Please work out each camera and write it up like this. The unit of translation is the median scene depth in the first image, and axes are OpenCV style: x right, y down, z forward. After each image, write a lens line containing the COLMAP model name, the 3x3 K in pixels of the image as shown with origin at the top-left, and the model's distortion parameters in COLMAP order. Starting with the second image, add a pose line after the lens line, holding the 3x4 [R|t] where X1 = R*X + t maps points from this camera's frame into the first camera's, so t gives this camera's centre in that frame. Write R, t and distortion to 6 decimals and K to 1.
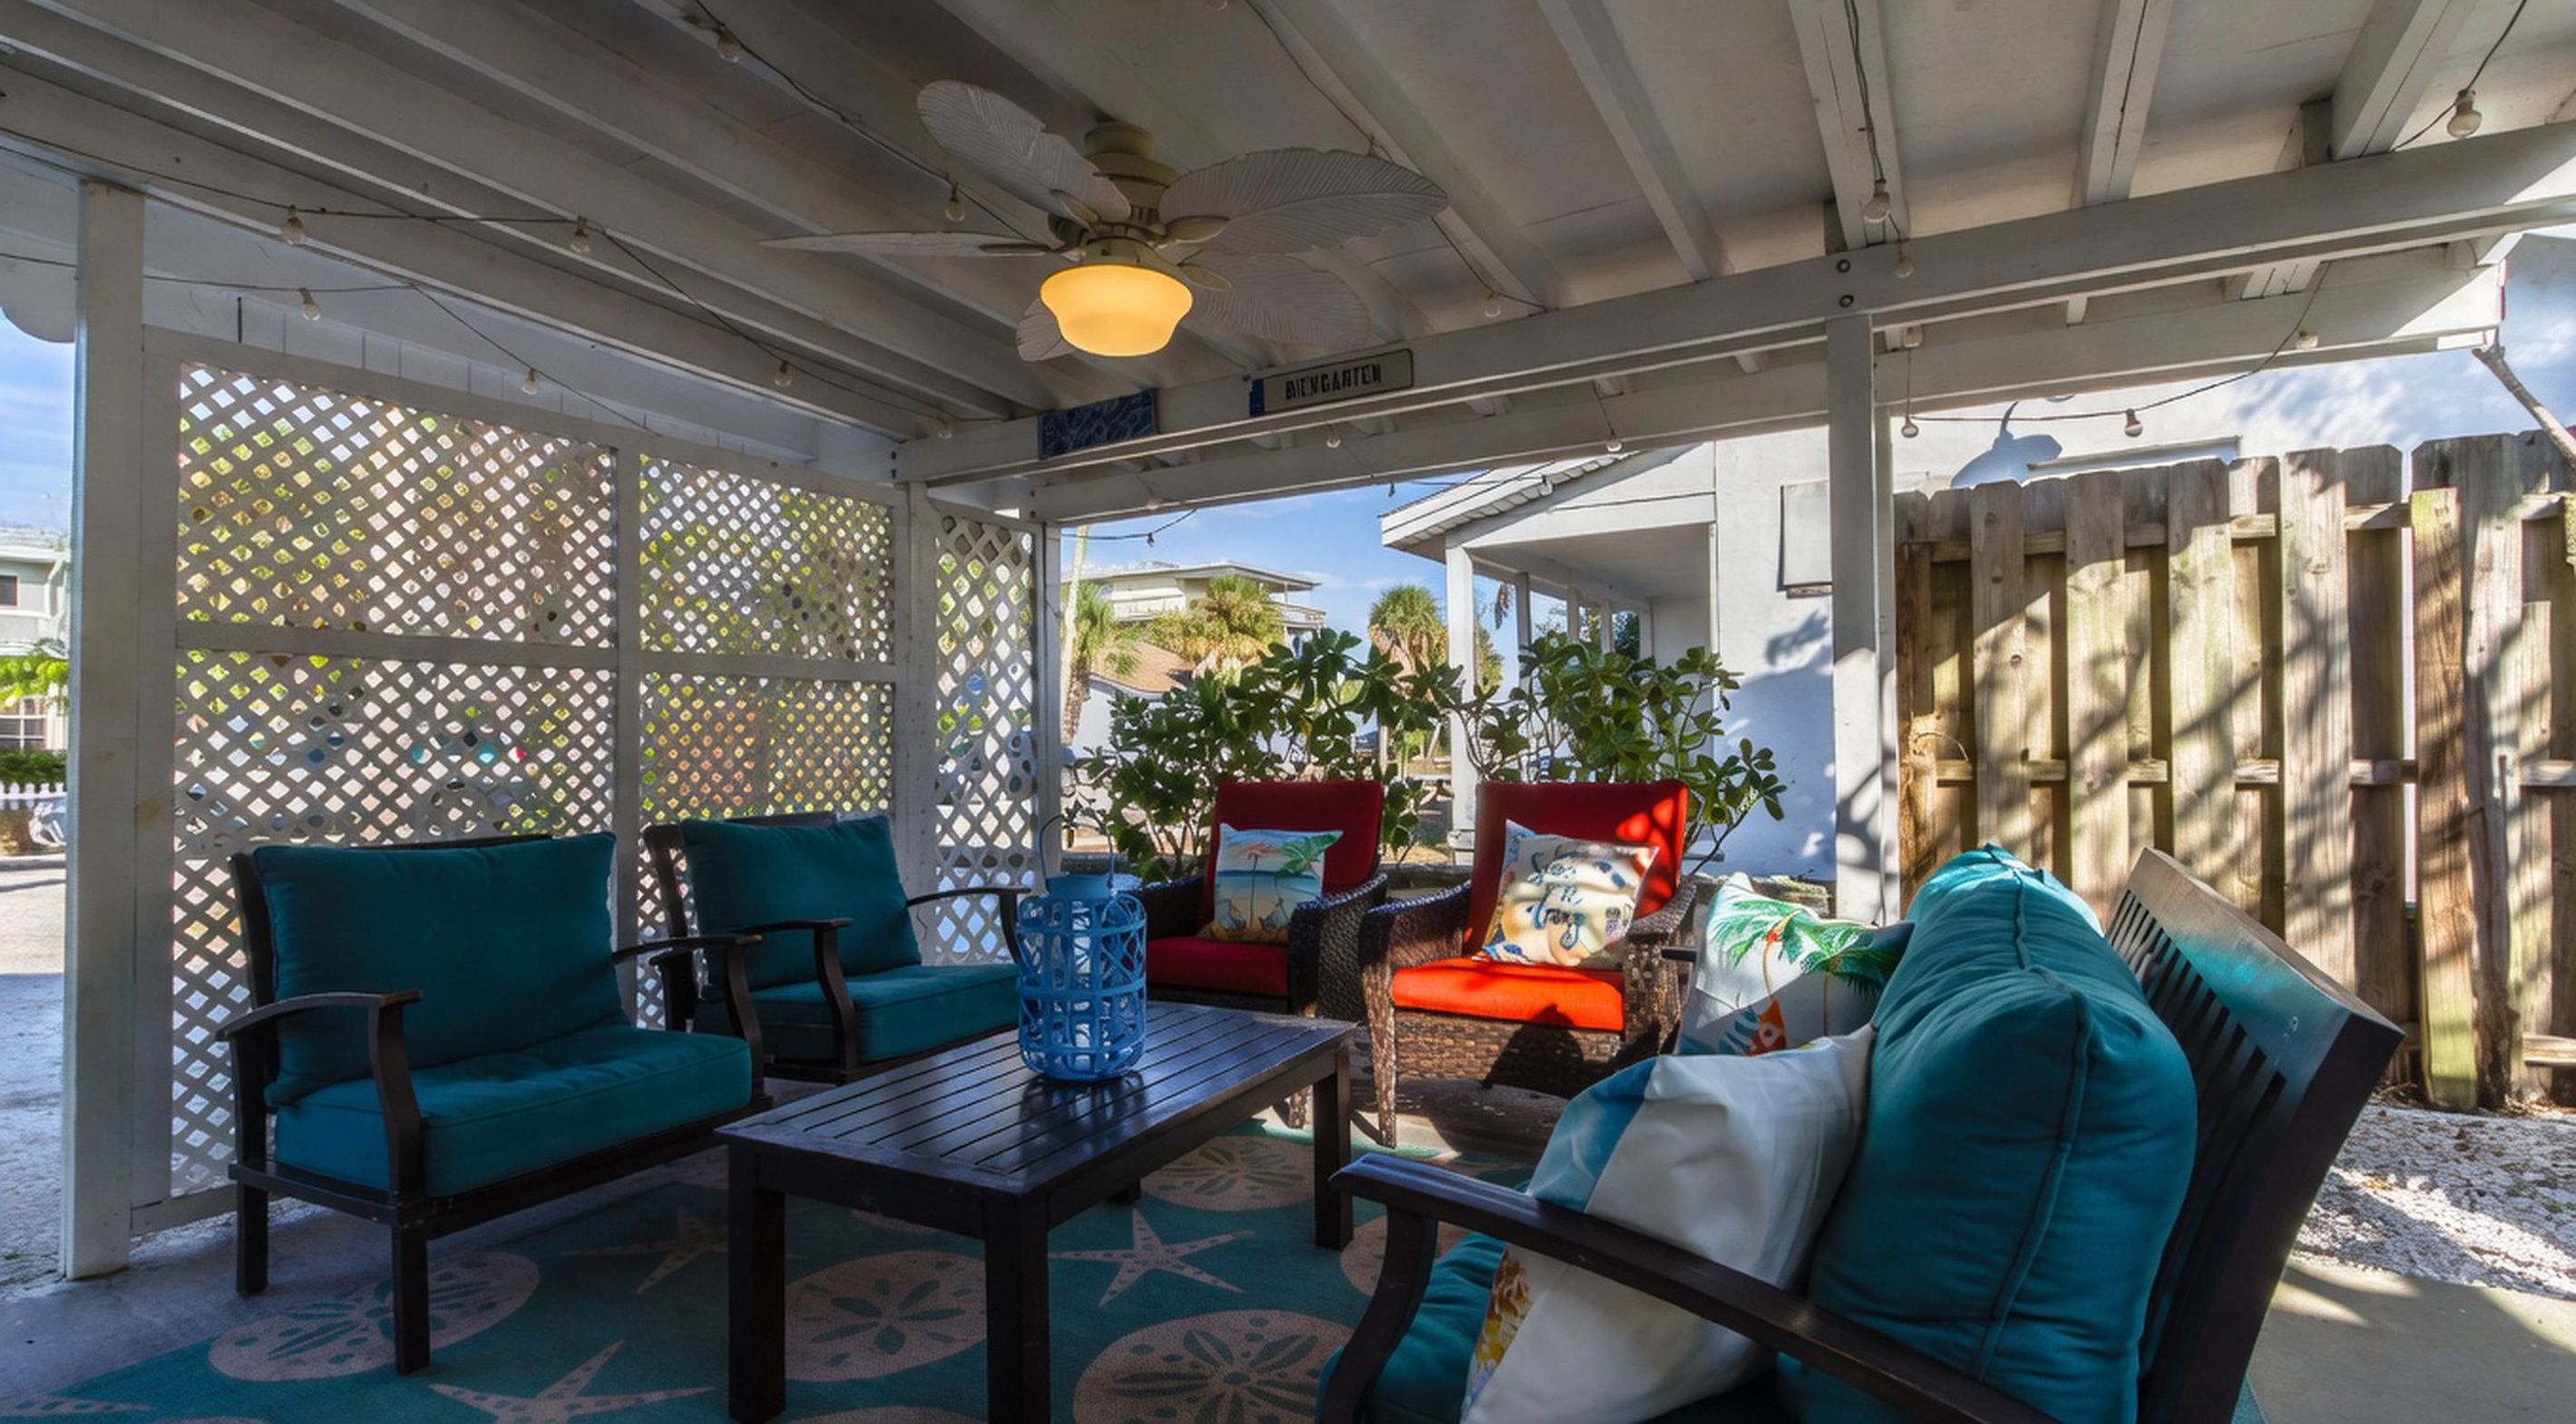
lens RADIAL K [[1259.1, 0, 1288.0], [0, 1259.1, 712.0], [0, 0, 1]] dist [0.006450, -0.000278]
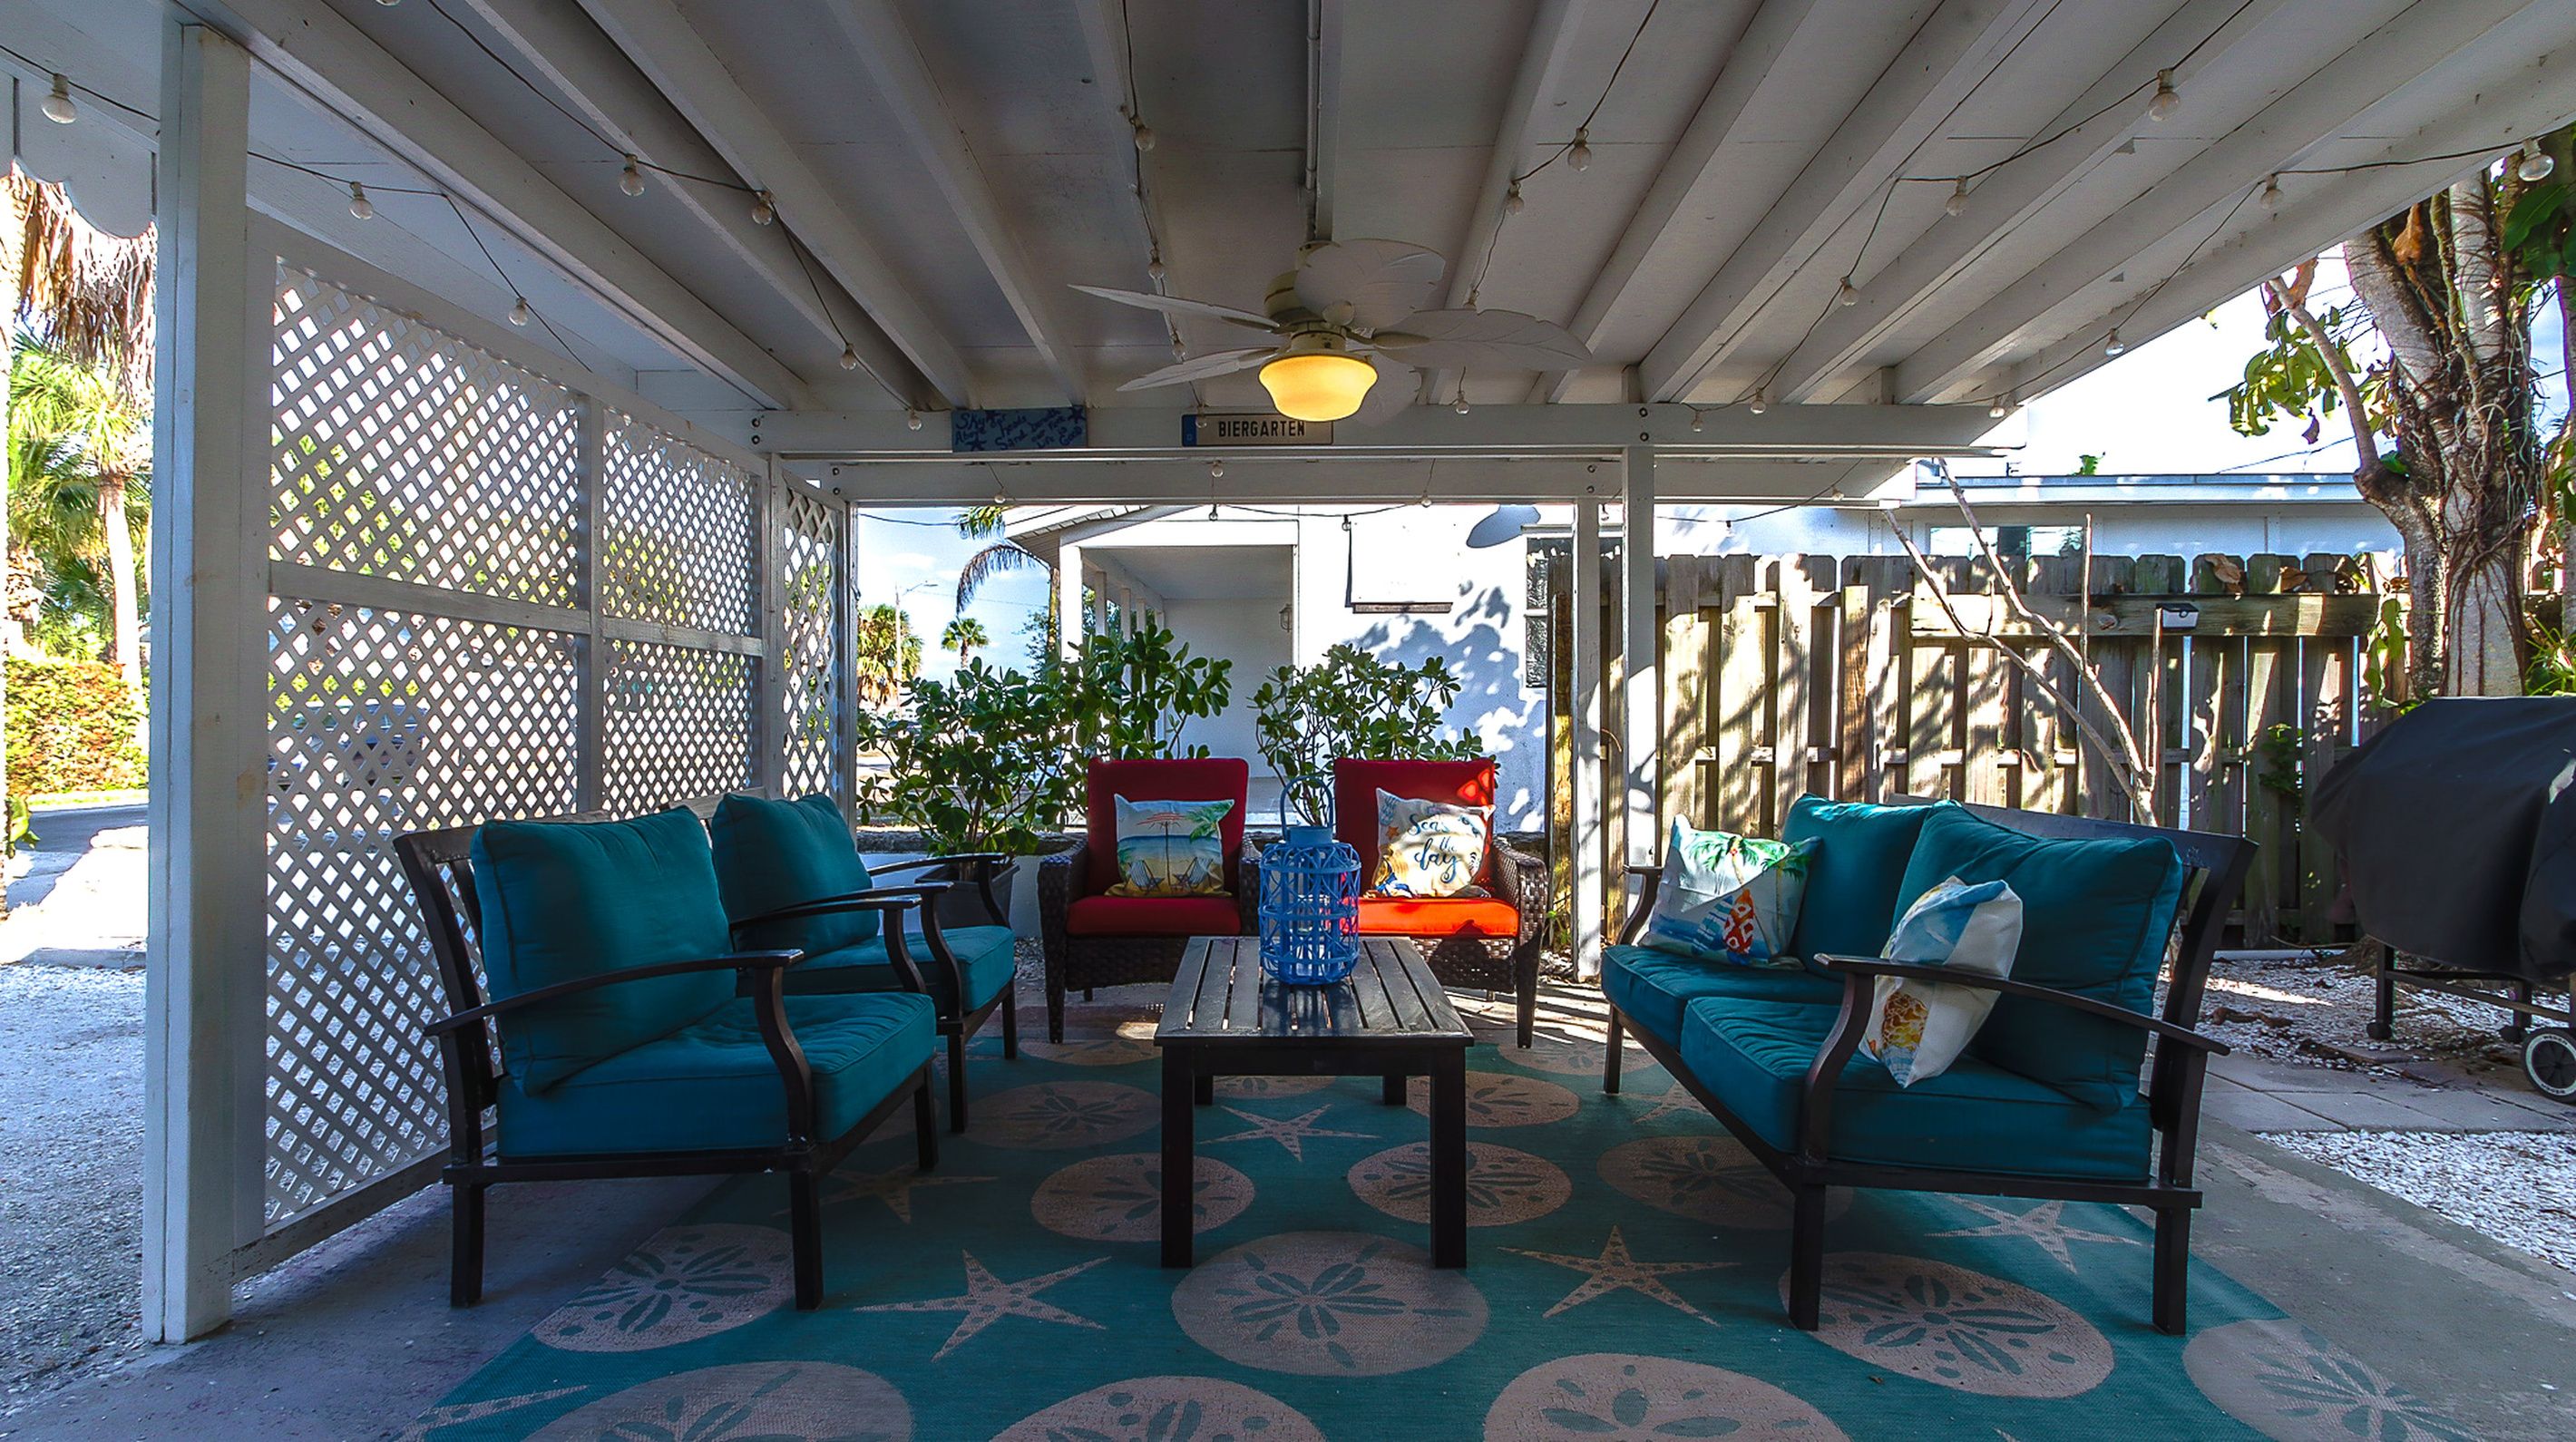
lens RADIAL K [[1271.3, 0, 1288.0], [0, 1271.3, 721.0], [0, 0, 1]] dist [0.019351, -0.000180]
pose [[0.860948, 0.017520, 0.508390, -0.574660], [-0.027307, 0.999557, 0.011797, 0.003555], [-0.507959, -0.024040, 0.861046, -0.074802]]
